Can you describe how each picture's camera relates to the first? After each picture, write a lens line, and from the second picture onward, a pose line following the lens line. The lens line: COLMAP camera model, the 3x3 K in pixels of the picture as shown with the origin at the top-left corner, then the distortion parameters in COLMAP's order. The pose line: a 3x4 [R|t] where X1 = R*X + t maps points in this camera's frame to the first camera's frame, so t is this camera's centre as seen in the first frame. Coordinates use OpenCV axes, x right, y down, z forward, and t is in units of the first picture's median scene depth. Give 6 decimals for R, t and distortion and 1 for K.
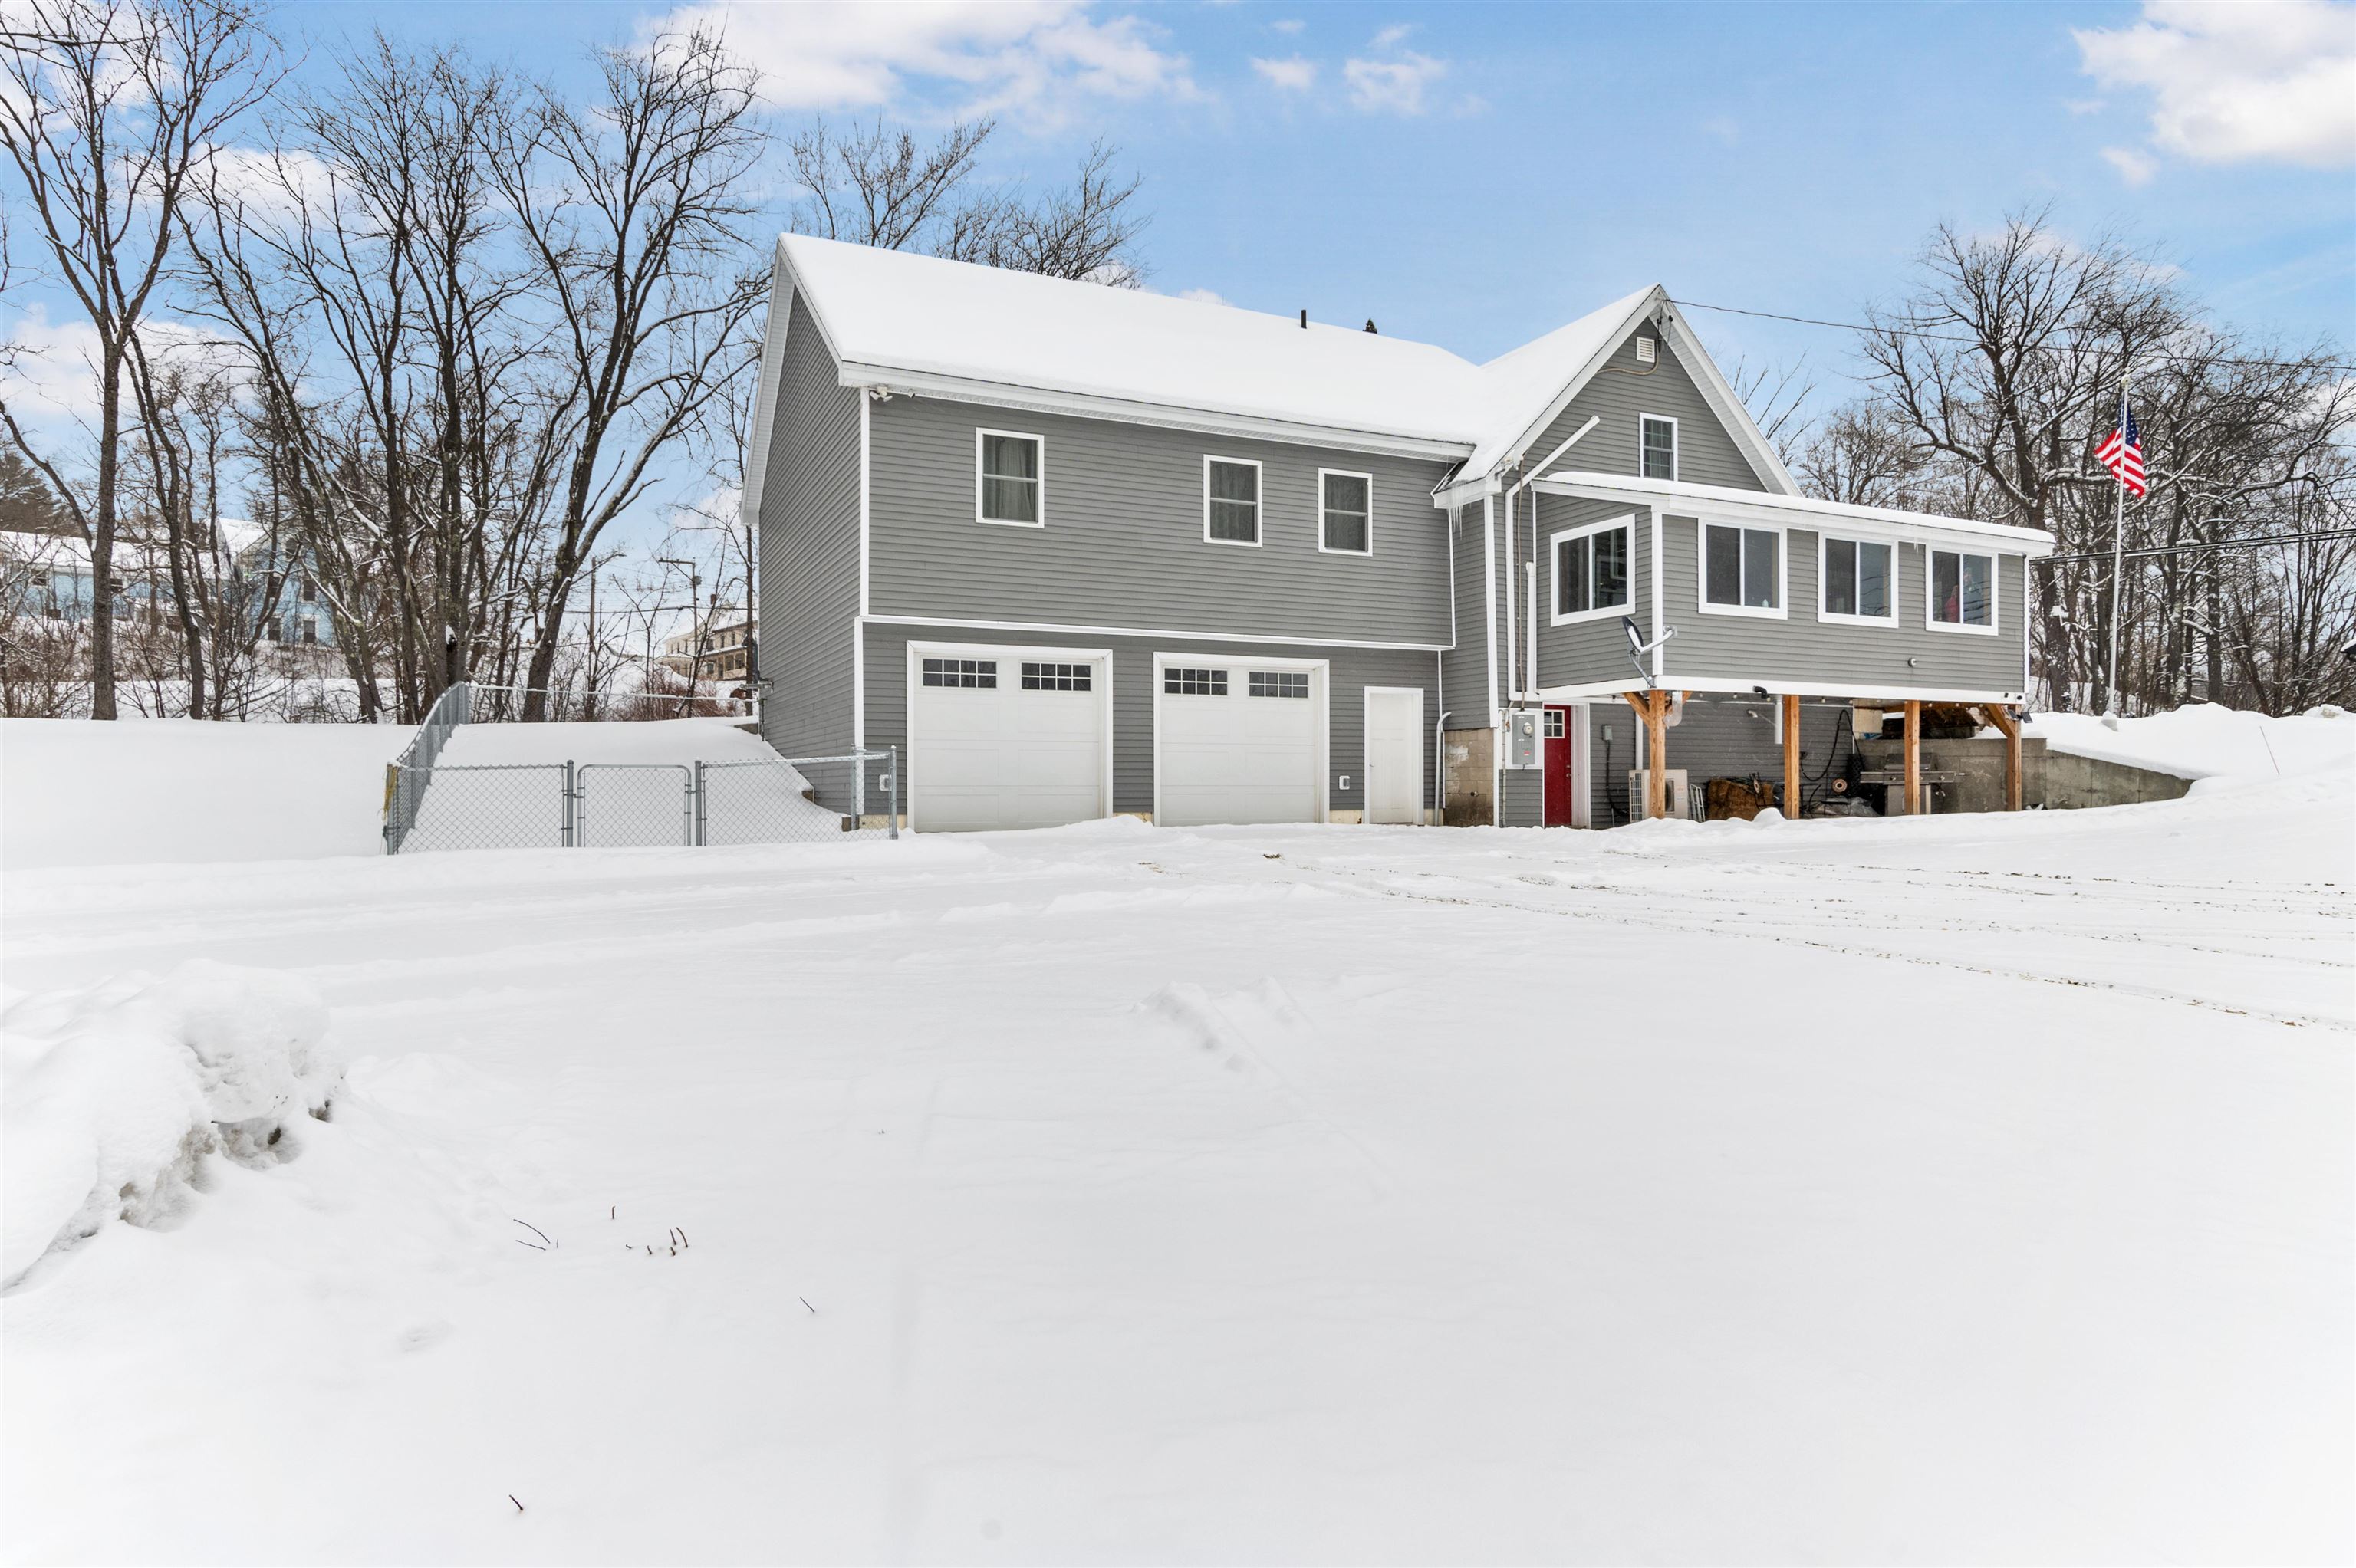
lens RADIAL K [[1291.6, 0, 1161.6], [0, 1291.6, 778.8], [0, 0, 1]] dist [-0.002113, 0.002254]
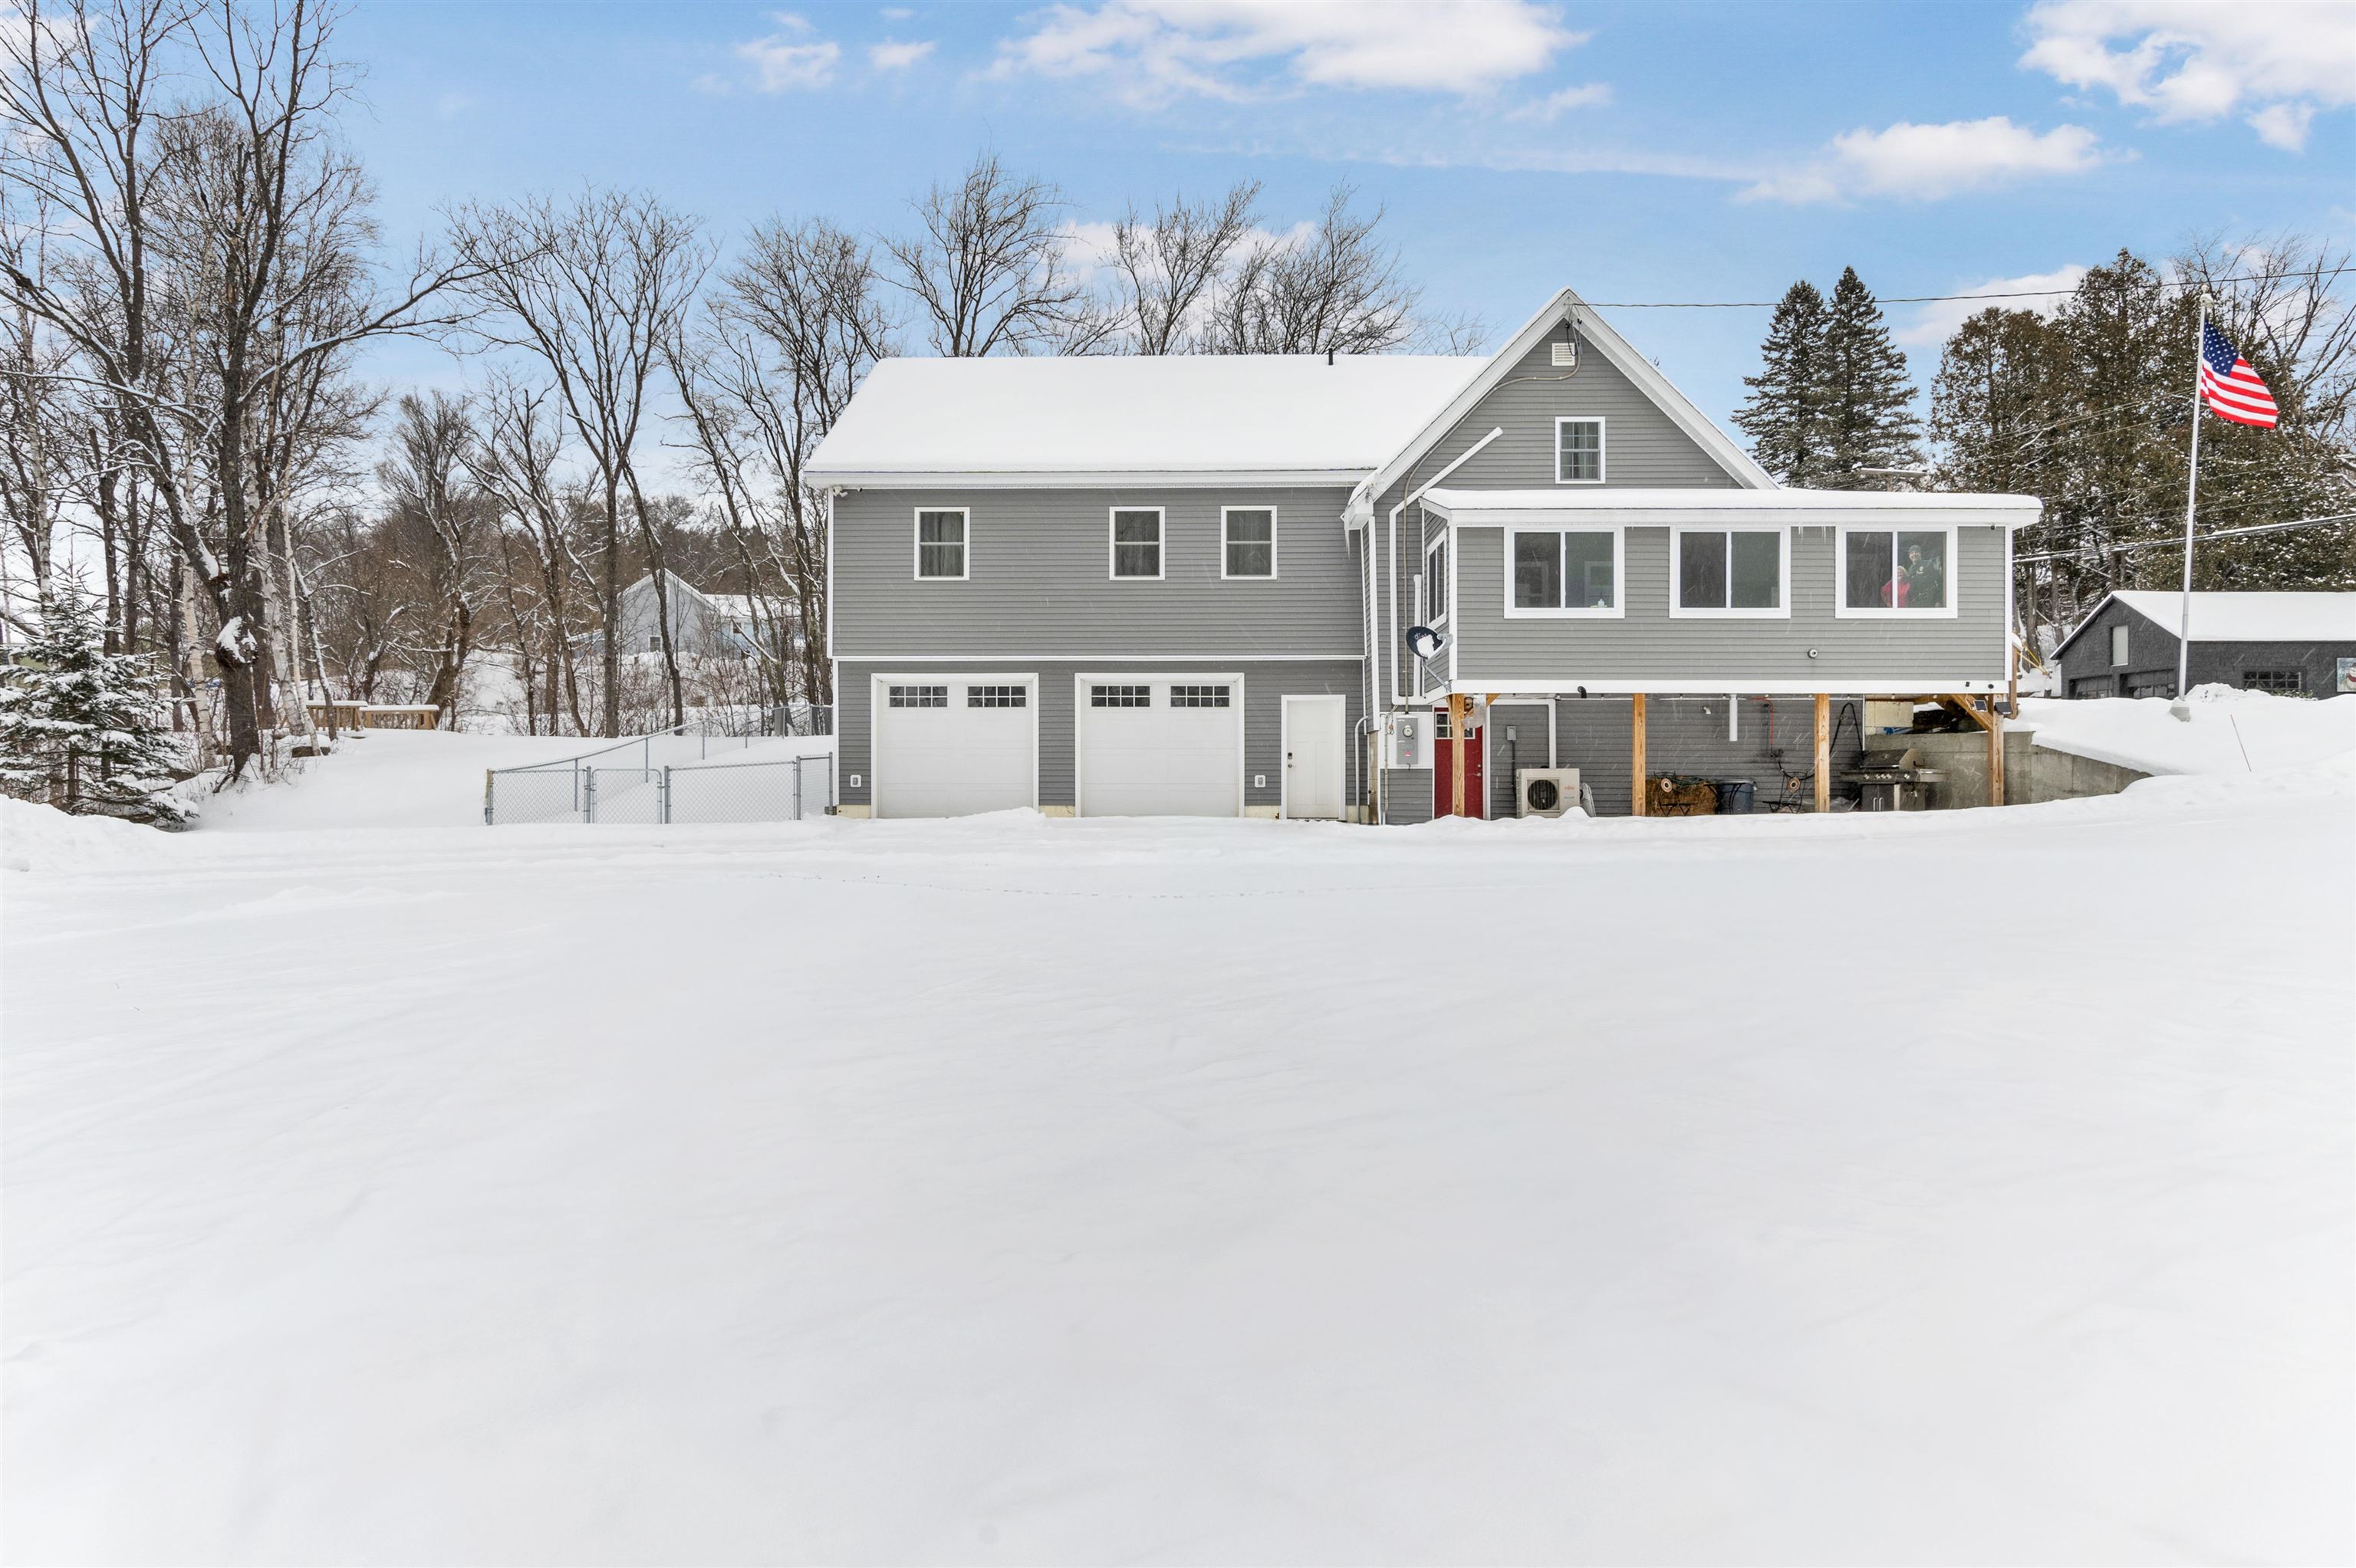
lens RADIAL K [[1291.6, 0, 1161.6], [0, 1291.6, 778.8], [0, 0, 1]] dist [-0.002113, 0.002254]
pose [[0.899772, -0.000357, -0.436359, 0.565405], [0.000390, 1.000000, -0.000014, 0.000775], [0.436359, -0.000158, 0.899773, -0.052116]]
